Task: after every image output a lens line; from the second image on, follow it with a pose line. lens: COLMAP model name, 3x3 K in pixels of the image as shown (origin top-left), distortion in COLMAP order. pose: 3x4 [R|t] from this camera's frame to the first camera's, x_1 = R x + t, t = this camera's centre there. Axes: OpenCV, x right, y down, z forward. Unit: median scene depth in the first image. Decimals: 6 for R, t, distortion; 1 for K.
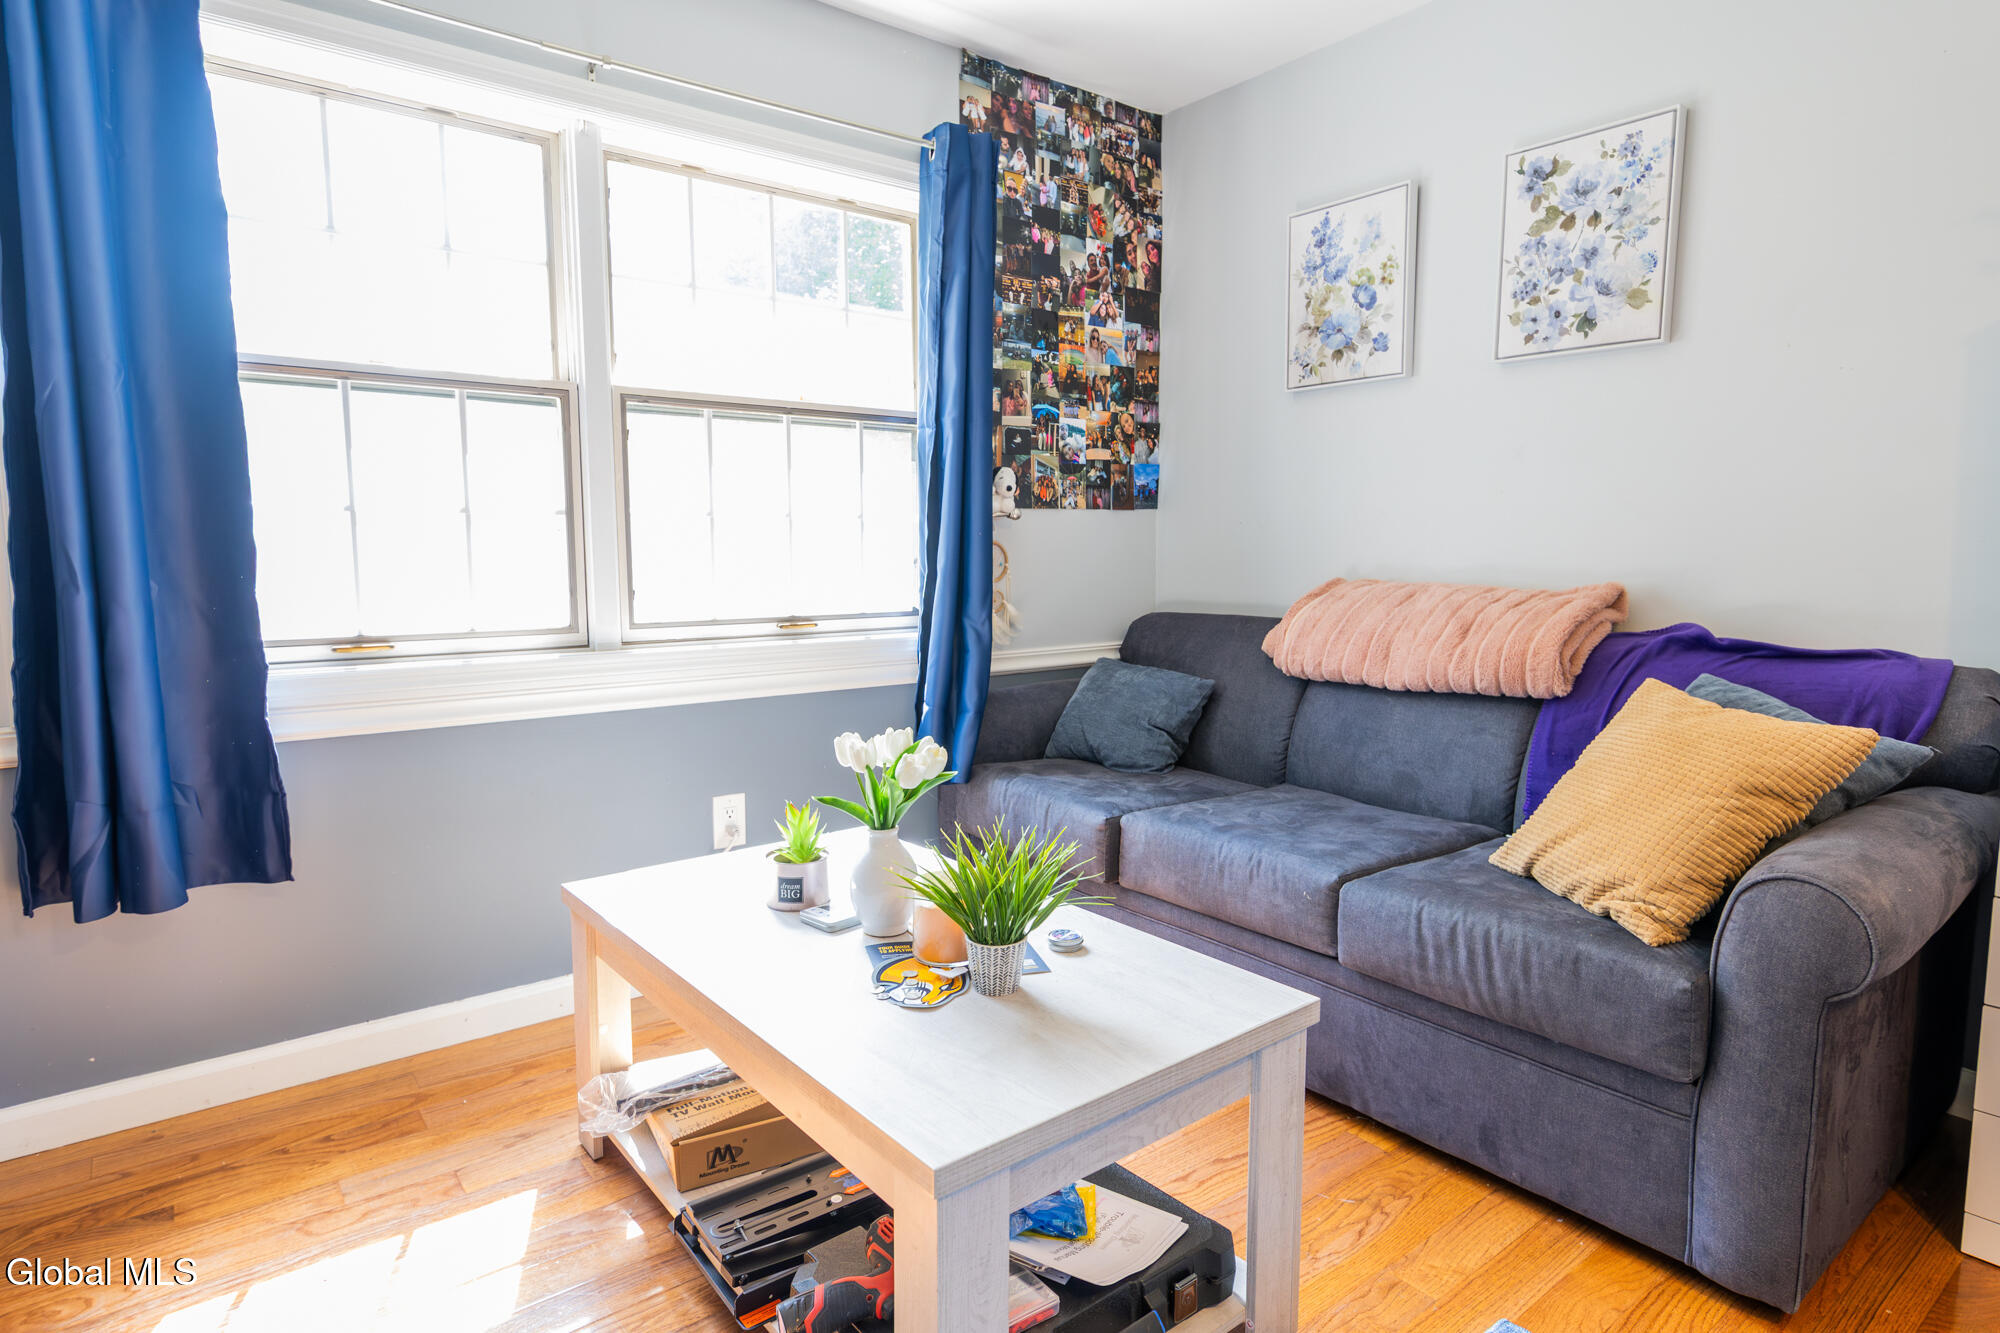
lens RADIAL K [[1101.4, 0, 1003.3], [0, 1101.4, 663.7], [0, 0, 1]] dist [0.002477, 0.000143]
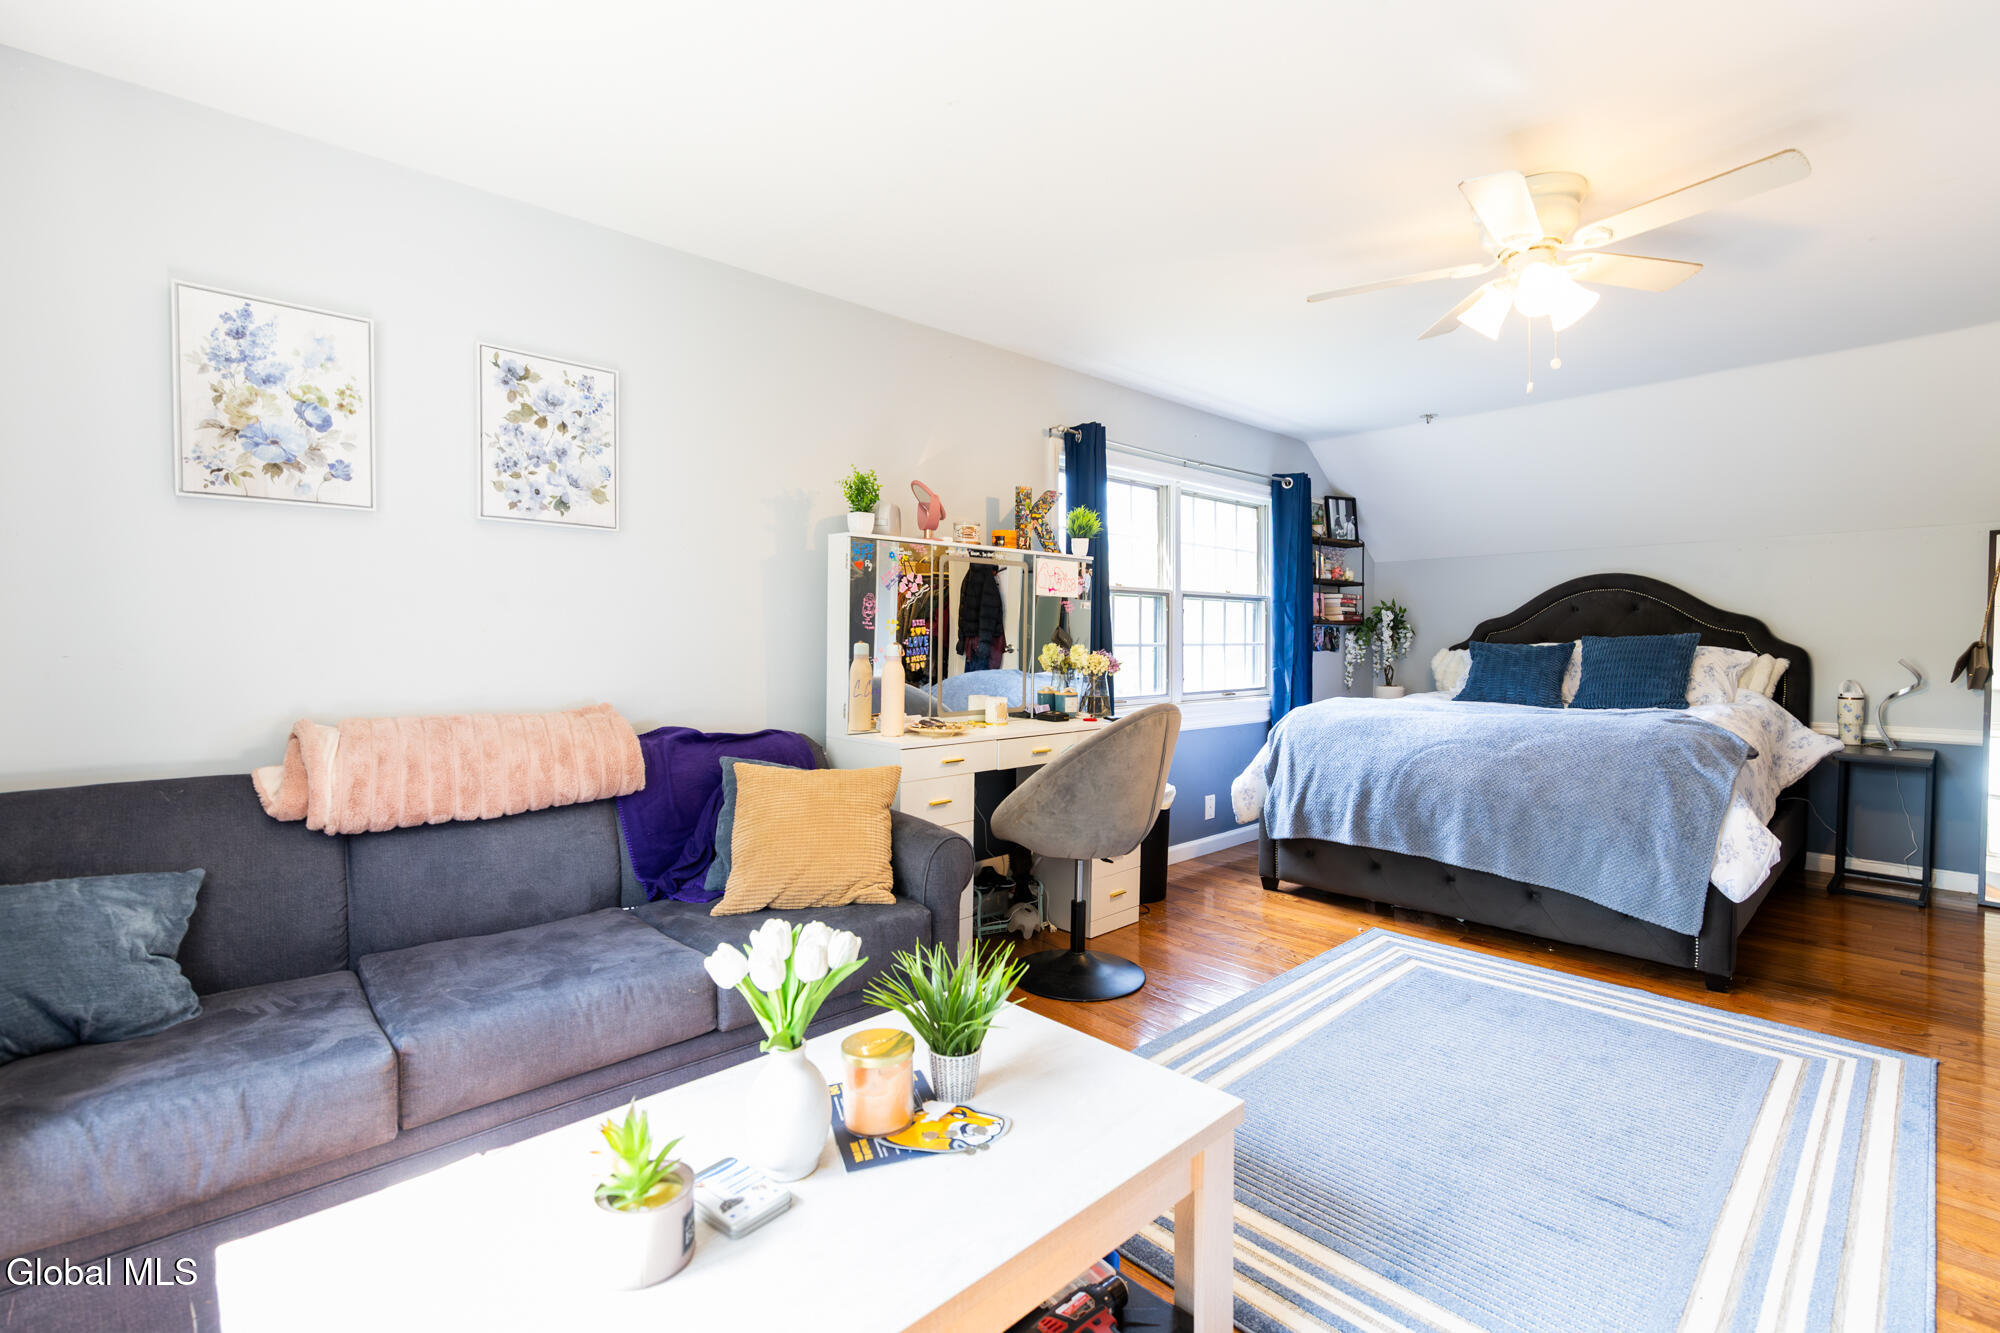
lens RADIAL K [[871.7, 0, 1003.7], [0, 871.7, 663.2], [0, 0, 1]] dist [-0.000009, -0.000024]
pose [[-0.082947, -0.012349, 0.996477, -0.511449], [0.116038, 0.993002, 0.021965, -0.084551], [-0.989775, 0.117451, -0.080934, 0.572412]]
